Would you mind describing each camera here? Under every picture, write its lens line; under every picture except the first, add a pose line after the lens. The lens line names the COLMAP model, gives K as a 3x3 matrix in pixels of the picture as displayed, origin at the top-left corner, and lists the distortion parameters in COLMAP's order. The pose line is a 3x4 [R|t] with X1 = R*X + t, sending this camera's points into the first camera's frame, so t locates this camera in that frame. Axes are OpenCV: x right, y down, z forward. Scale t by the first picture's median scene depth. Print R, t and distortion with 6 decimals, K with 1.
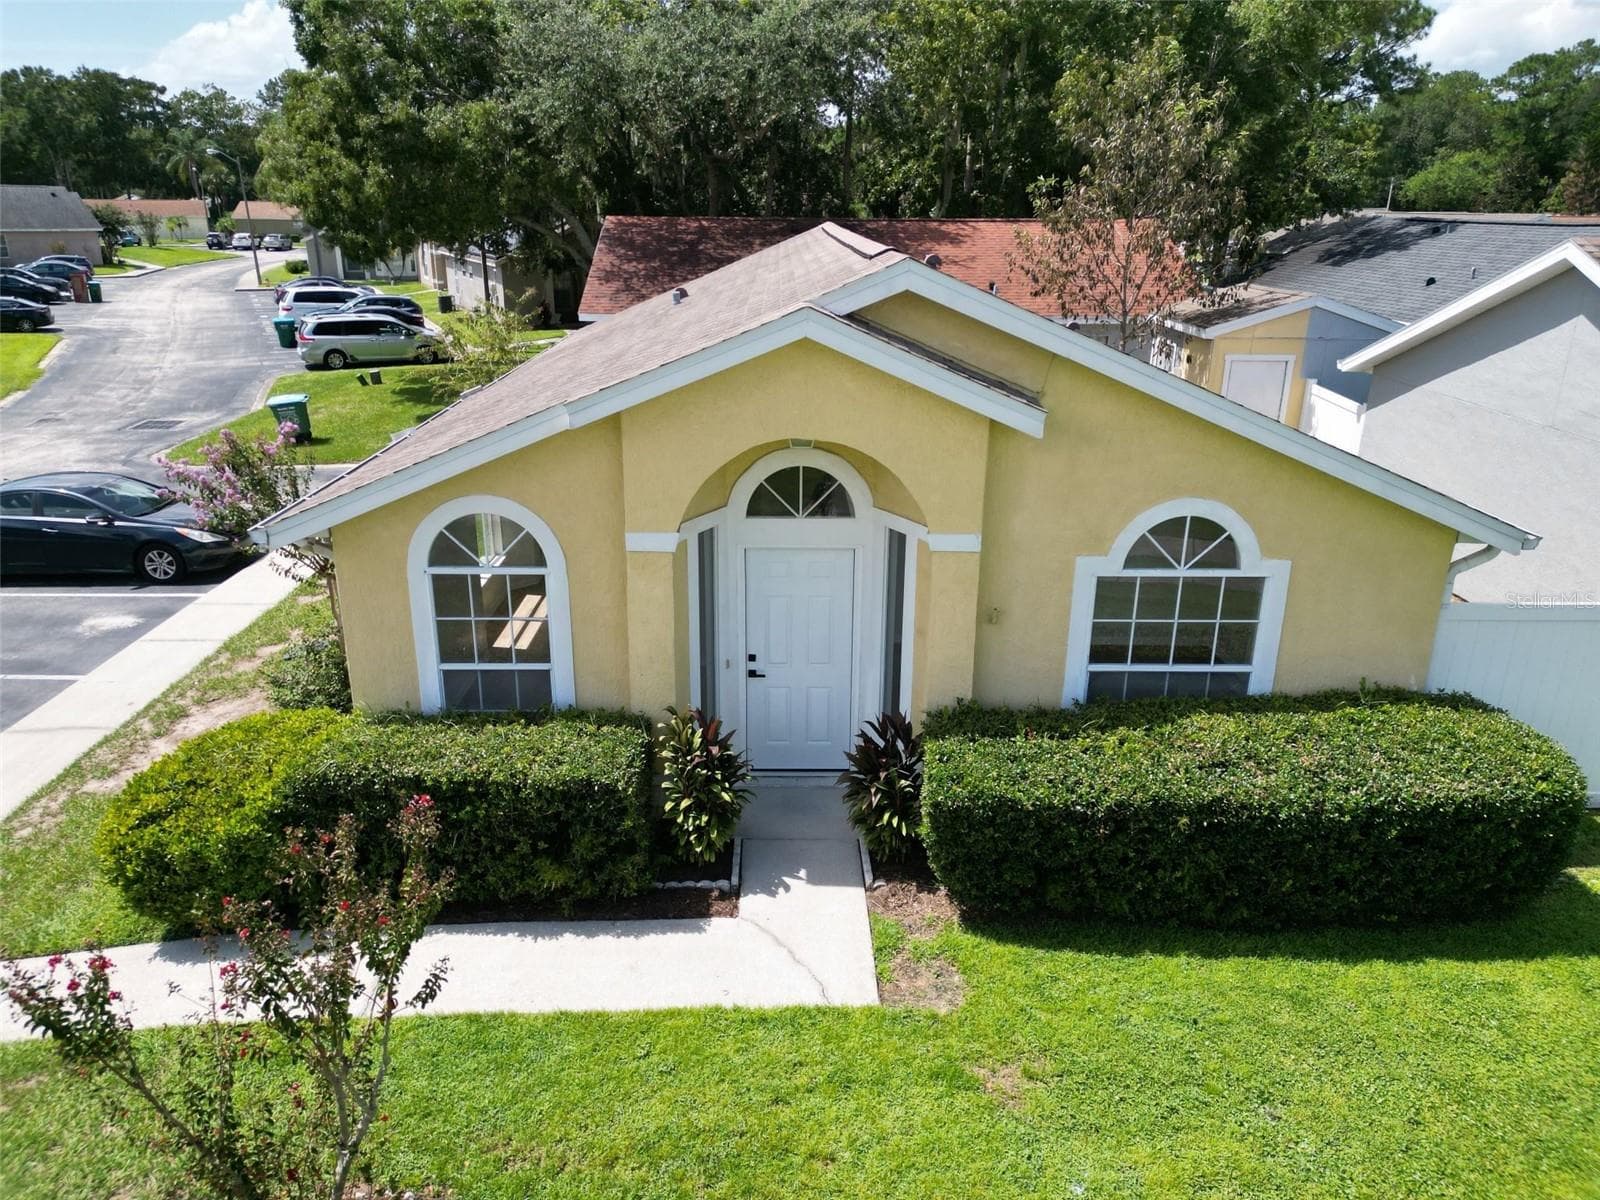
lens RADIAL K [[1128.6, 0, 787.8], [0, 1128.6, 608.2], [0, 0, 1]] dist [0.039897, -0.010674]
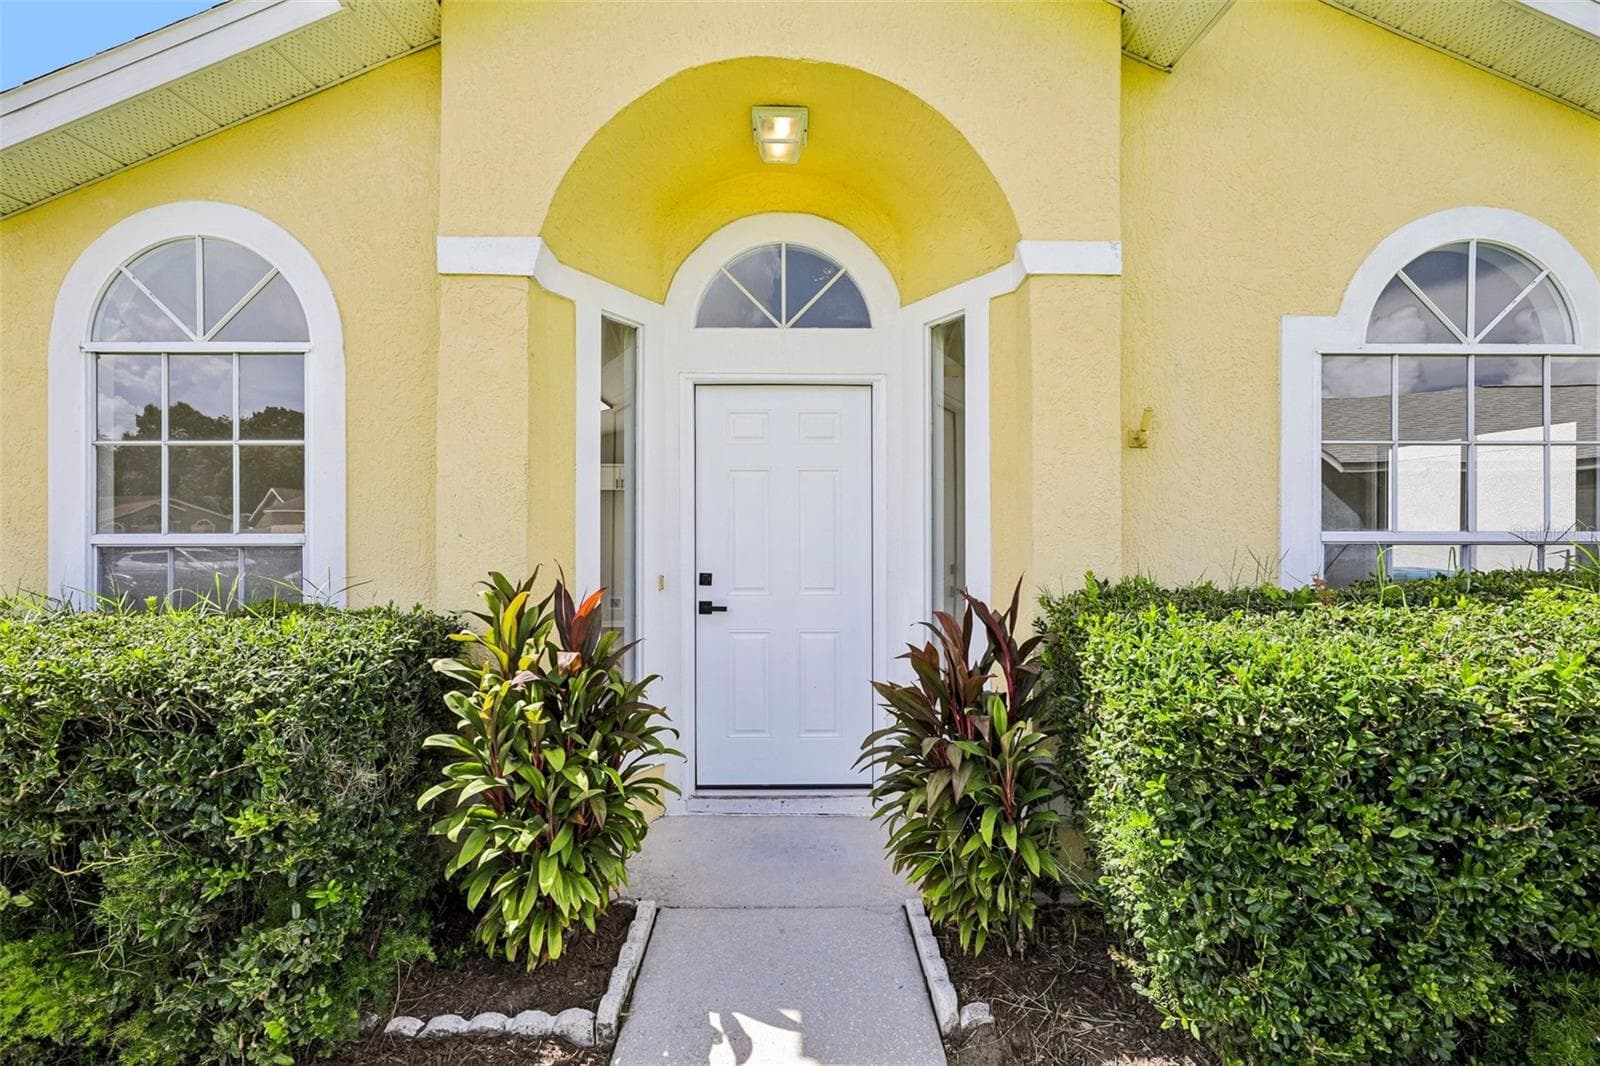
lens RADIAL K [[744.0, 0, 803.8], [0, 744.0, 527.9], [0, 0, 1]] dist [-0.002217, -0.000364]
pose [[0.999958, -0.005550, 0.007355, 0.020153], [0.007651, 0.944902, -0.327263, 0.167295], [-0.005134, 0.327305, 0.944905, 0.701148]]
